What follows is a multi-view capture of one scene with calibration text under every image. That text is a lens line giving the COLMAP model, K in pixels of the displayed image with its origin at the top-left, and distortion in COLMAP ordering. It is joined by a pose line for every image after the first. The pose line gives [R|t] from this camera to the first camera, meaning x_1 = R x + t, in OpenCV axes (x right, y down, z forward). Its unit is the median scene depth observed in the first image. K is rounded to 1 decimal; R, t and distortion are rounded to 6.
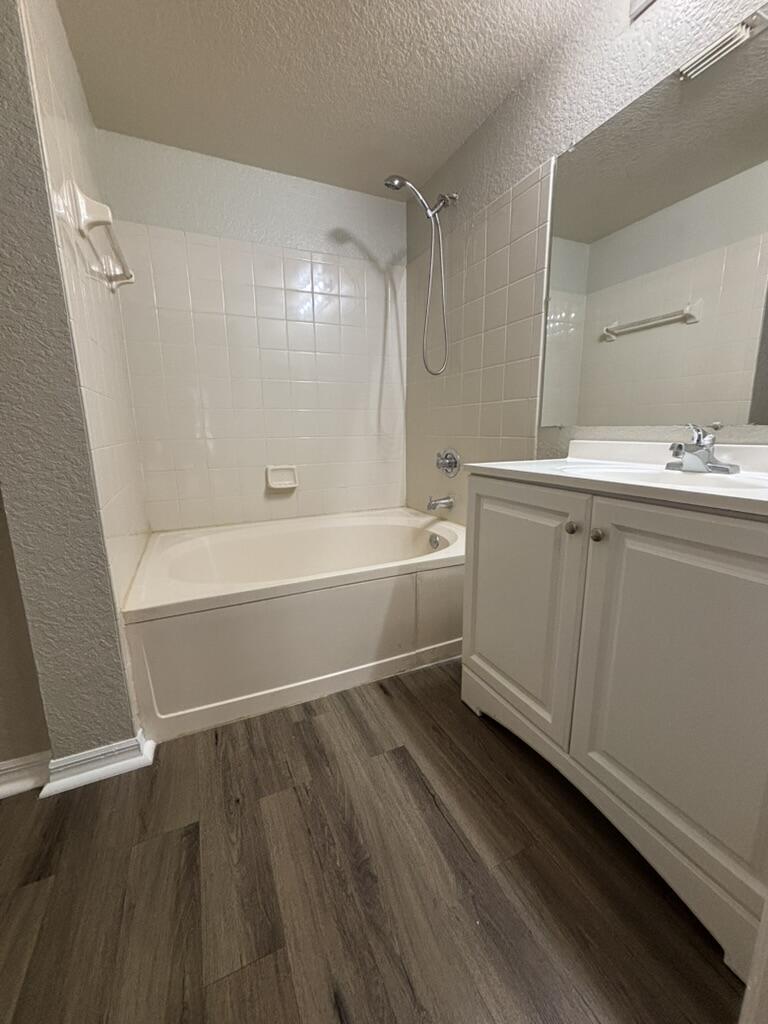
lens RADIAL K [[409.5, 0, 387.5], [0, 409.5, 511.8], [0, 0, 1]] dist [-0.000236, -0.000850]
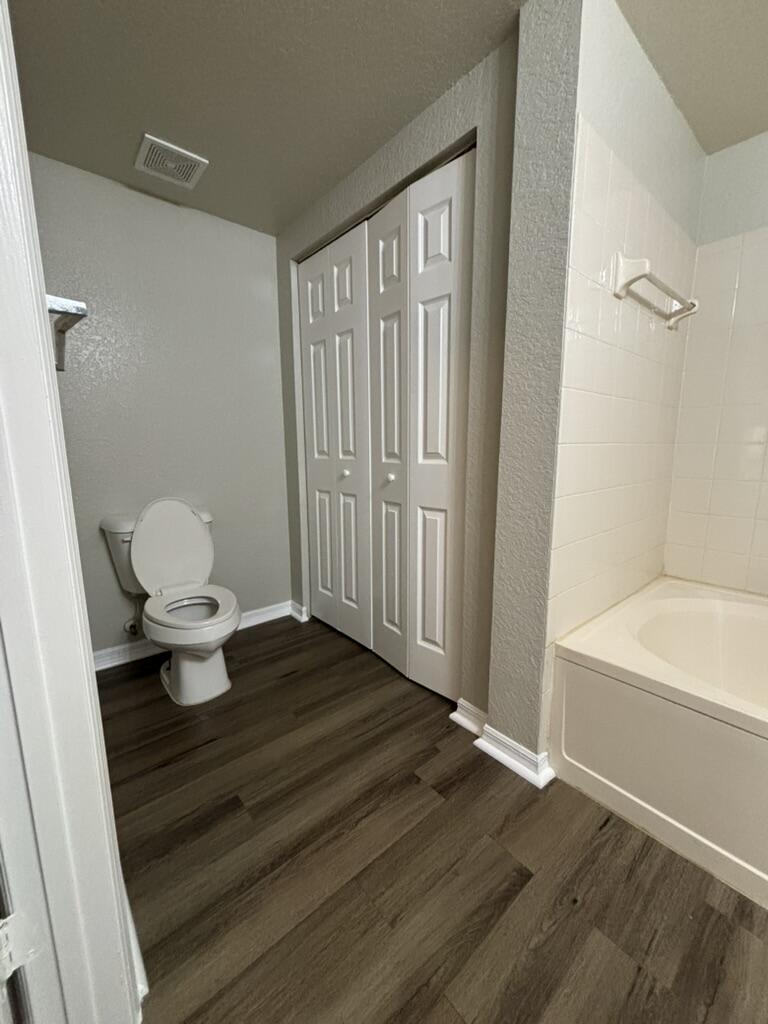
lens RADIAL K [[409.5, 0, 383.4], [0, 409.5, 513.1], [0, 0, 1]] dist [-0.000236, -0.000850]
pose [[0.253997, 0.167254, -0.952634, 0.220585], [-0.190395, 0.974309, 0.120295, -0.137907], [0.948280, 0.150822, 0.279316, 0.206266]]
